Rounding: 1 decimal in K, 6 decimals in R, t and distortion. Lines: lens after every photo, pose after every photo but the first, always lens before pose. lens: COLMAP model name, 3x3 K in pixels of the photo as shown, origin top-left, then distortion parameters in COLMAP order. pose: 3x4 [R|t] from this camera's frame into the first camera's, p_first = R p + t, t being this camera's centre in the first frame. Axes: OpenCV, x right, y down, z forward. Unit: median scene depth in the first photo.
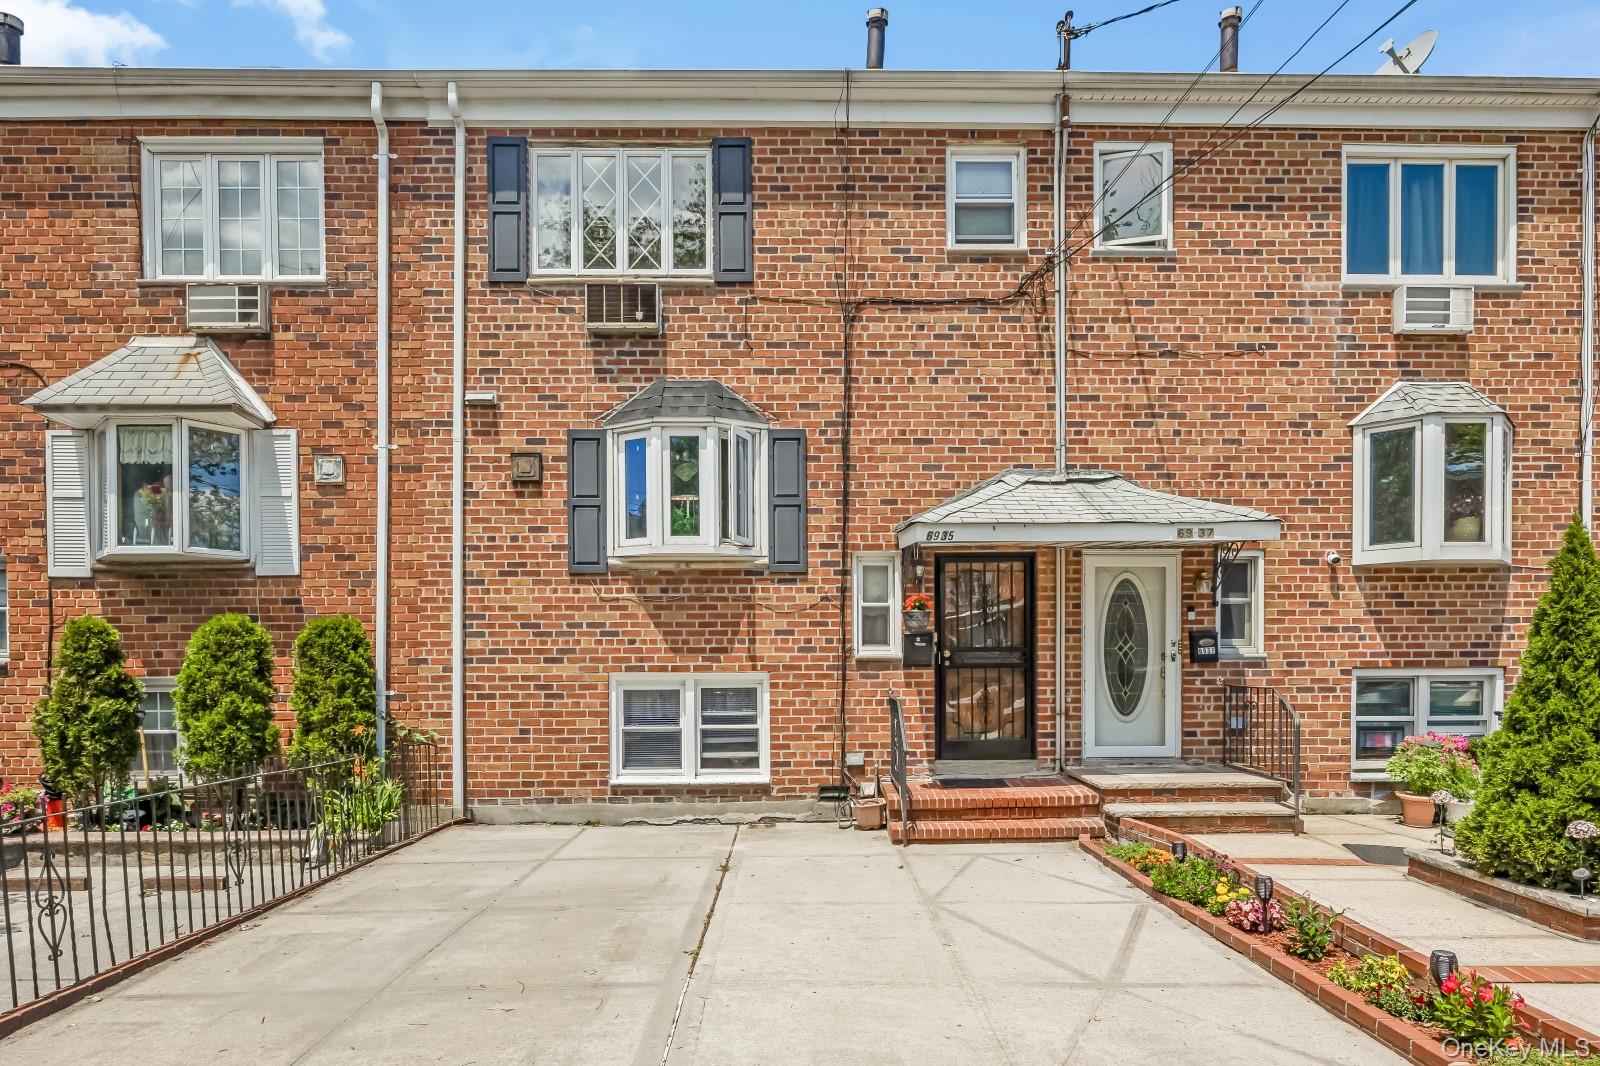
lens RADIAL K [[927.1, 0, 802.4], [0, 927.1, 679.6], [0, 0, 1]] dist [0.002312, -0.002066]
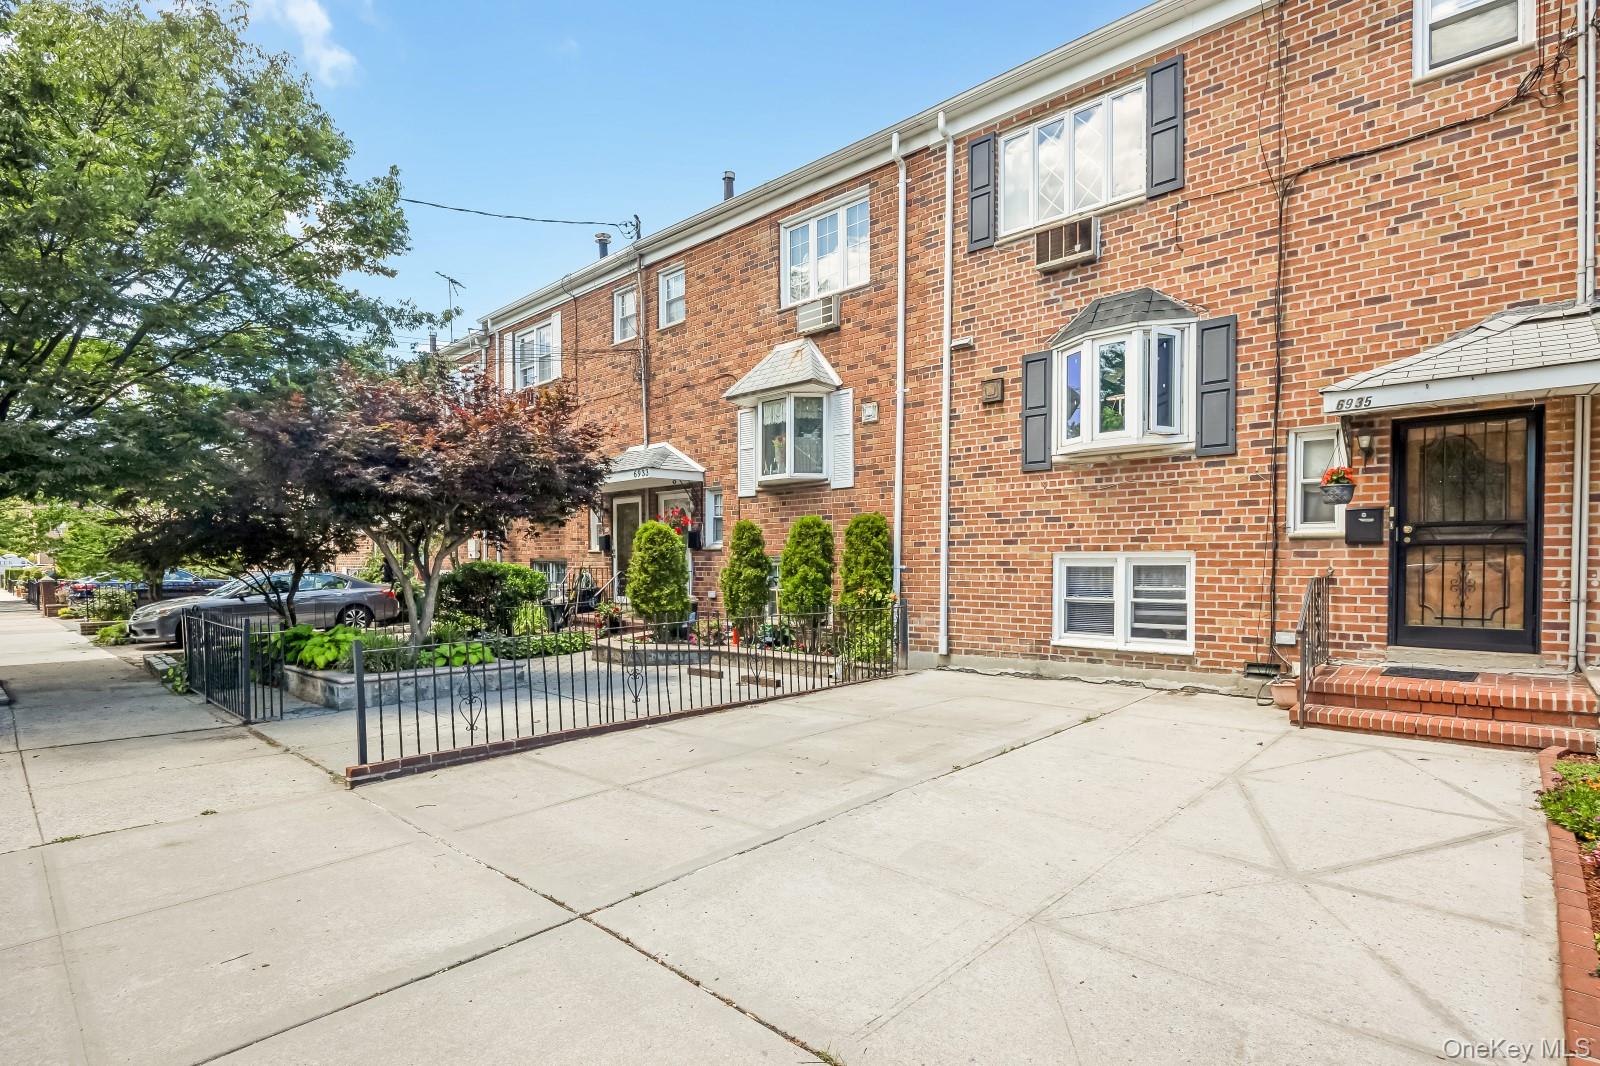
lens RADIAL K [[778.8, 0, 805.5], [0, 778.8, 570.1], [0, 0, 1]] dist [-0.004352, -0.000050]
pose [[0.728110, 0.012080, -0.685354, 0.251479], [-0.006296, 0.999920, 0.010935, 0.007252], [0.685432, -0.003647, 0.728128, 0.044291]]
